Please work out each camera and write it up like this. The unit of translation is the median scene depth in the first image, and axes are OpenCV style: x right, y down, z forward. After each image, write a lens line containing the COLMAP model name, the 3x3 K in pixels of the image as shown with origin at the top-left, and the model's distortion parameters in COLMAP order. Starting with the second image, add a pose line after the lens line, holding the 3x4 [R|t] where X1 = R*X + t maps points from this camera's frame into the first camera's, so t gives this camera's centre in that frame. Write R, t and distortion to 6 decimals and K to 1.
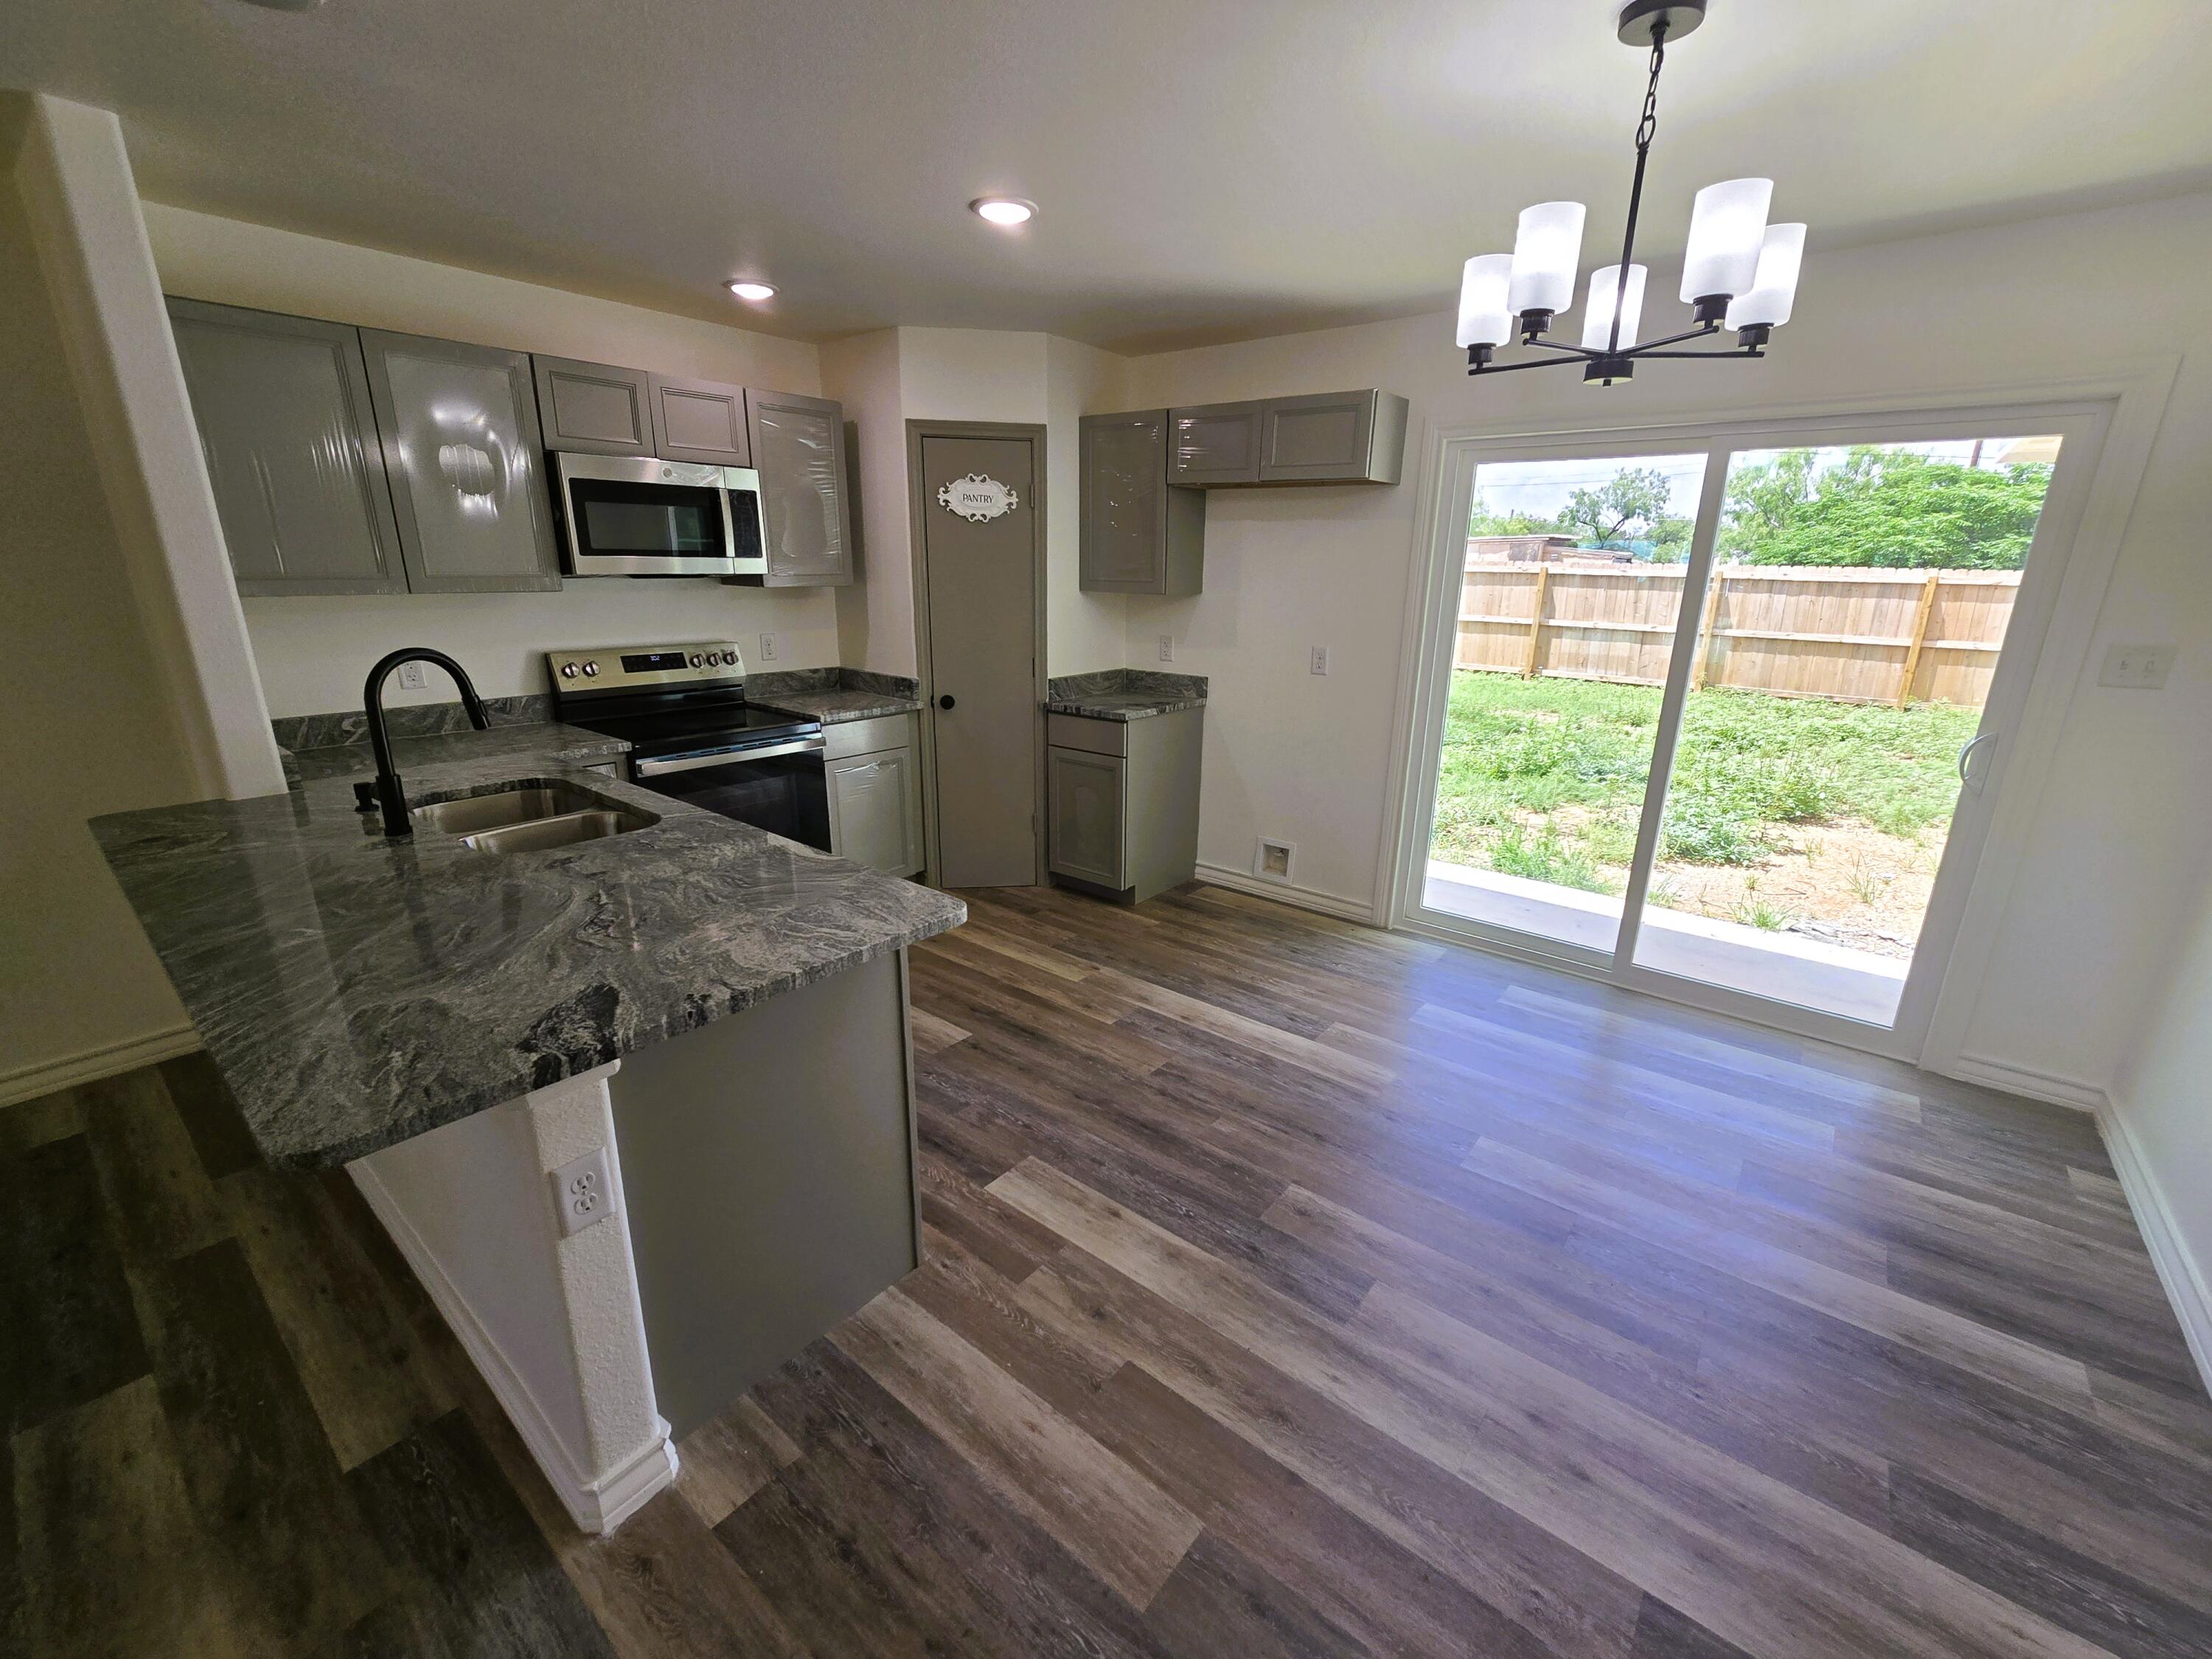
lens RADIAL K [[910.7, 0, 1113.0], [0, 910.7, 833.2], [0, 0, 1]] dist [-0.000012, -0.004951]
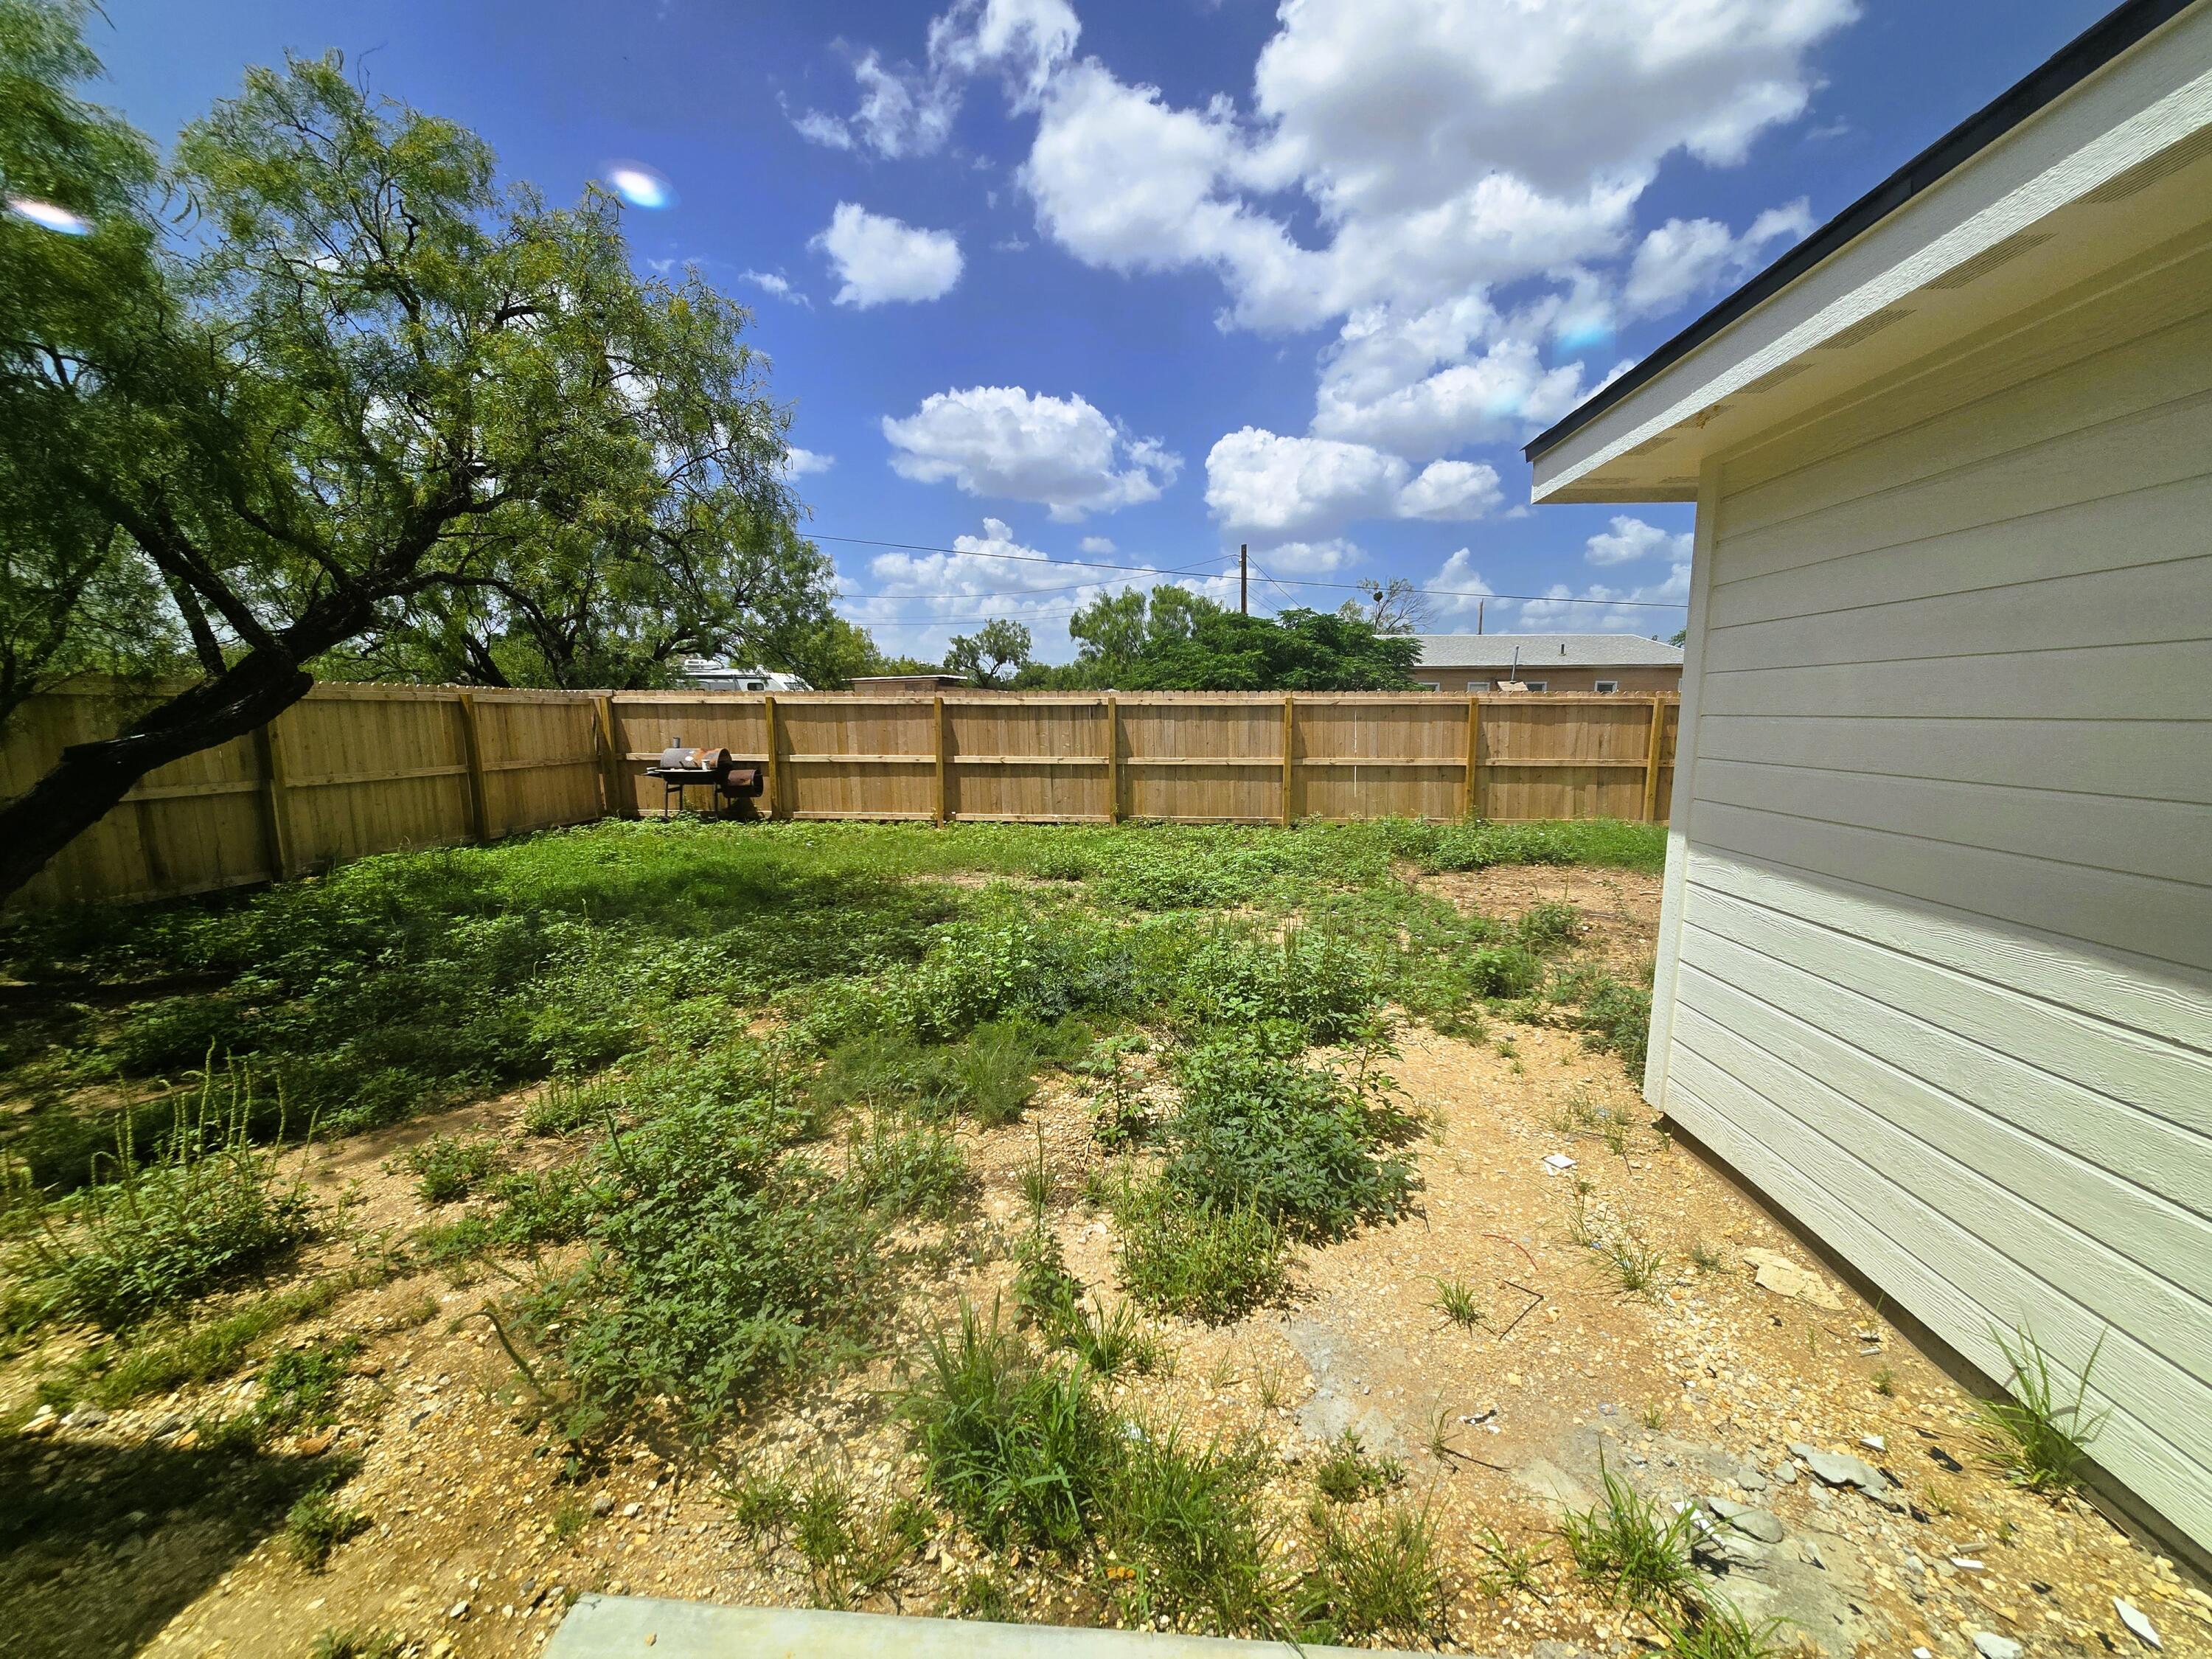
lens RADIAL K [[910.7, 0, 1113.0], [0, 910.7, 833.2], [0, 0, 1]] dist [-0.000012, -0.004951]
pose [[0.817929, -0.102211, 0.566167, 0.118161], [0.185692, 0.978325, -0.091646, -0.064646], [-0.544528, 0.180092, 0.819180, 0.247975]]
